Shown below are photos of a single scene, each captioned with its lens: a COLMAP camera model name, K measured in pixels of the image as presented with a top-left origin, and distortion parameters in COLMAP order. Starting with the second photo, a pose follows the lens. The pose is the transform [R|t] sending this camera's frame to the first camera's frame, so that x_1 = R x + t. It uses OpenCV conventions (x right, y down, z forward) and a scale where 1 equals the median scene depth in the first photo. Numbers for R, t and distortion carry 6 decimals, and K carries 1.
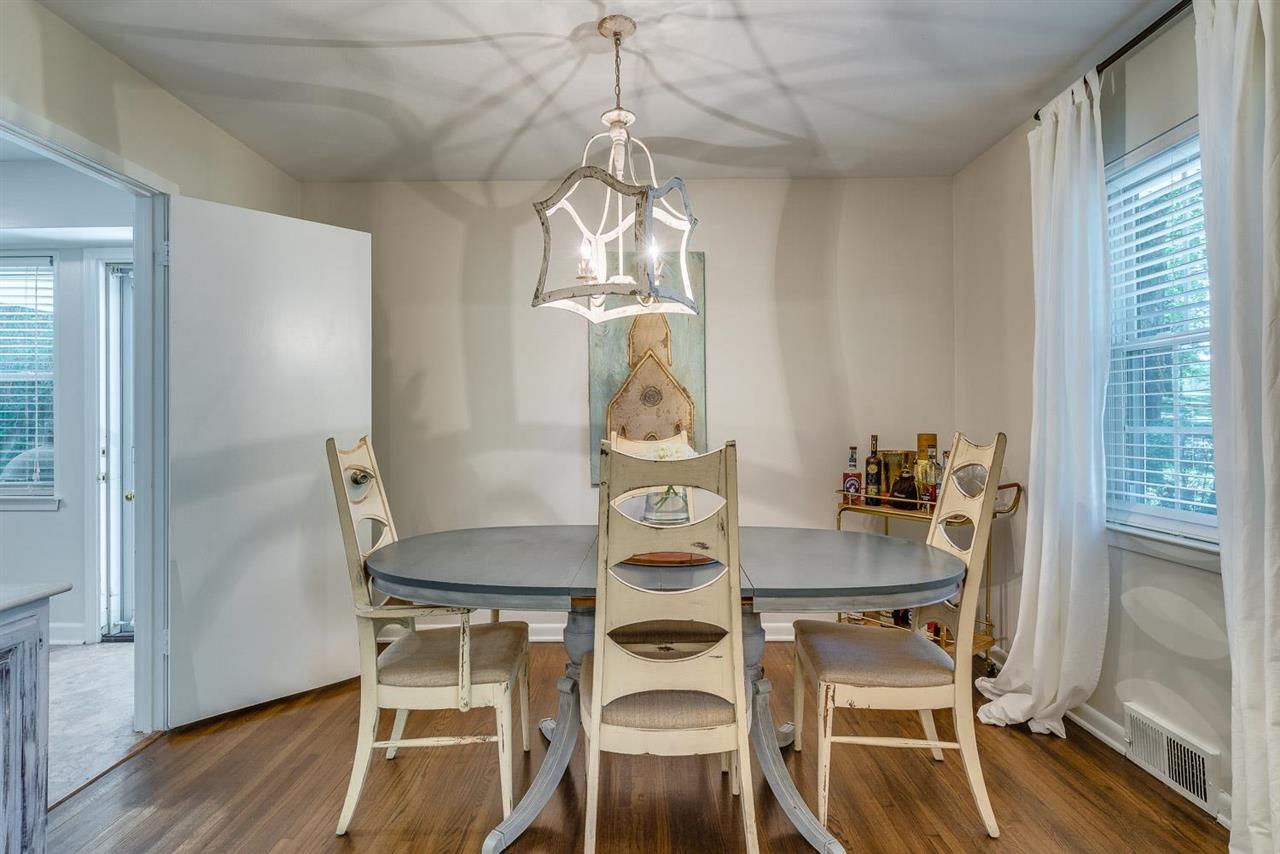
lens RADIAL K [[660.7, 0, 636.1], [0, 660.7, 421.4], [0, 0, 1]] dist [-0.000147, 0.000005]
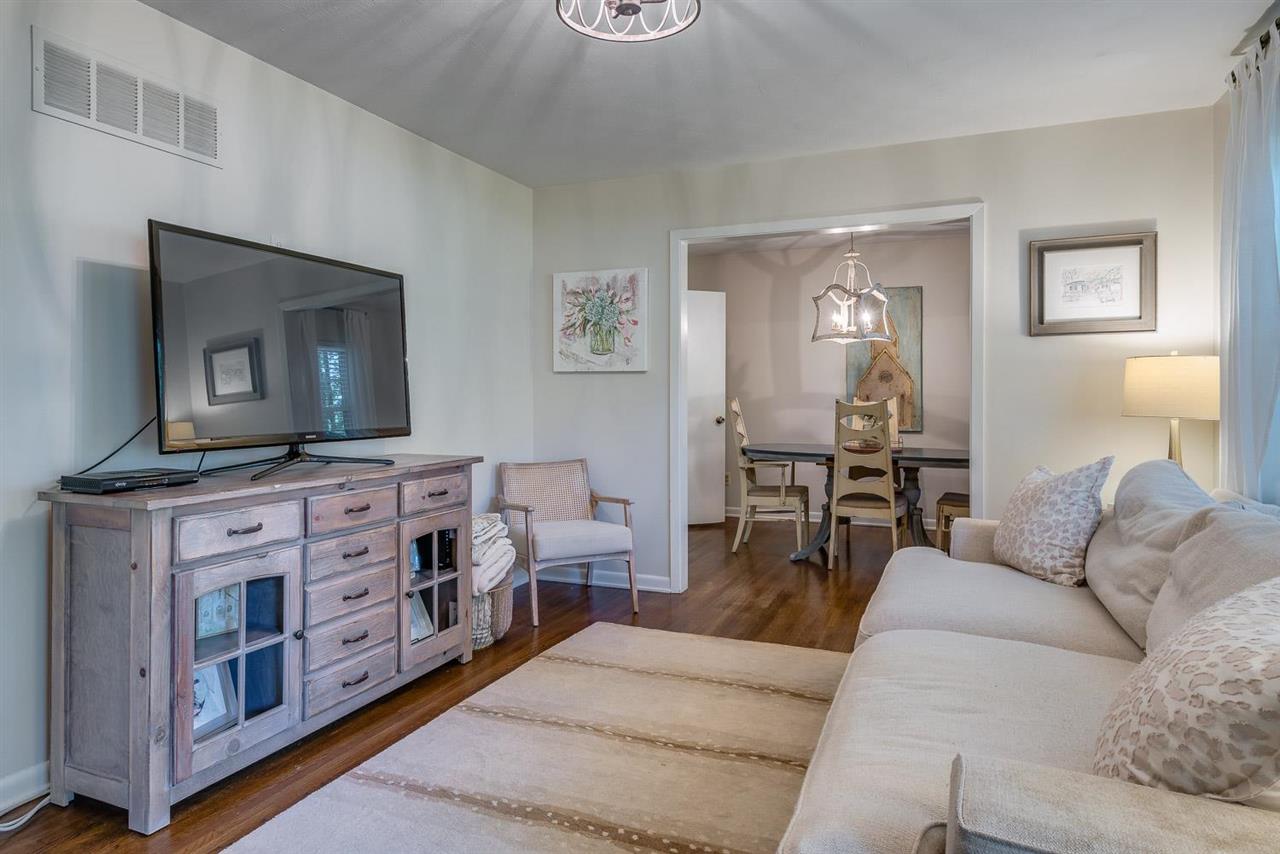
lens RADIAL K [[782.7, 0, 593.6], [0, 782.7, 398.7], [0, 0, 1]] dist [-0.004922, -0.000478]
pose [[0.910343, 0.010897, -0.413712, 0.188947], [-0.007363, 0.999922, 0.010135, 0.001701], [0.413790, -0.006180, 0.910352, -1.207562]]
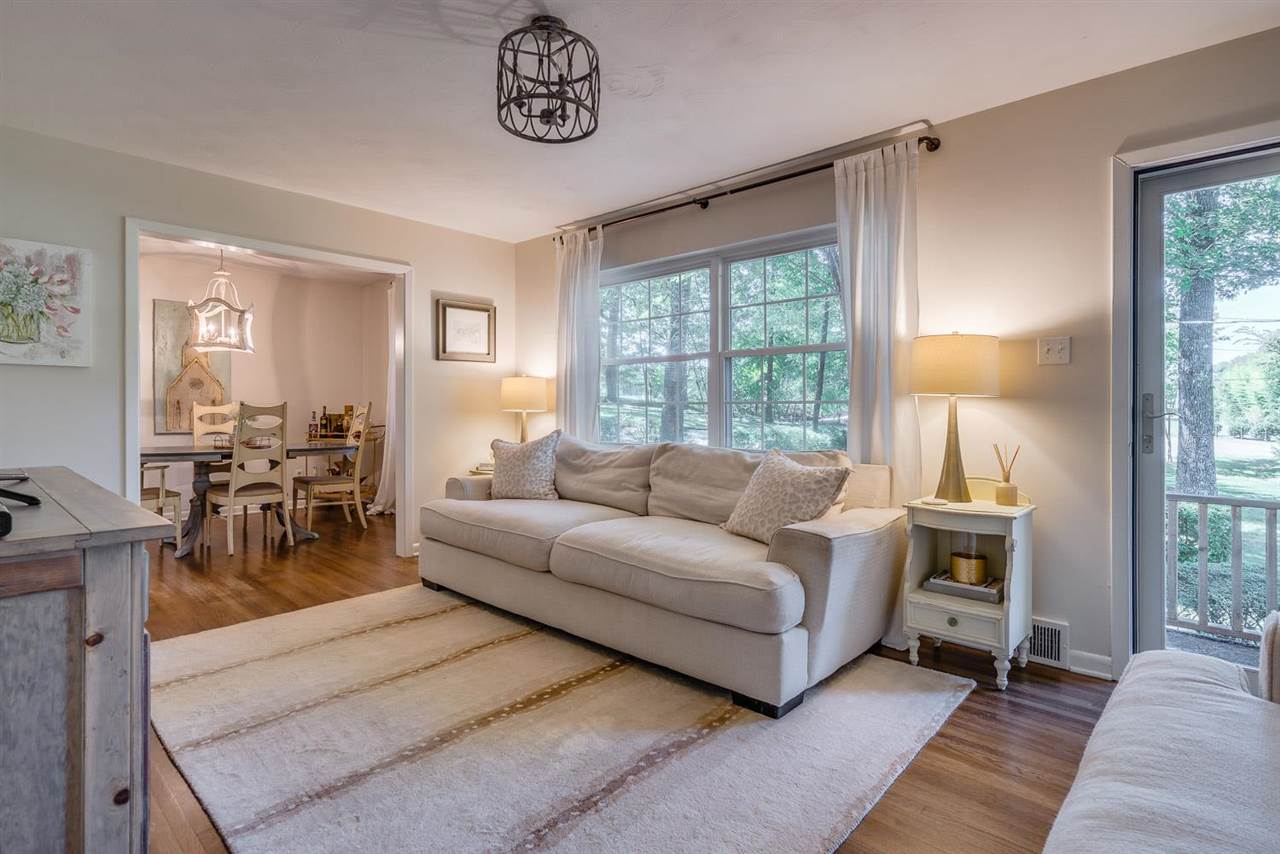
lens RADIAL K [[637.5, 0, 624.7], [0, 637.5, 407.5], [0, 0, 1]] dist [0.004715, 0.001741]
pose [[0.693099, 0.009407, 0.720781, -0.483477], [-0.008144, 0.999953, -0.005219, 0.029524], [-0.720797, -0.002253, 0.693143, -1.204006]]
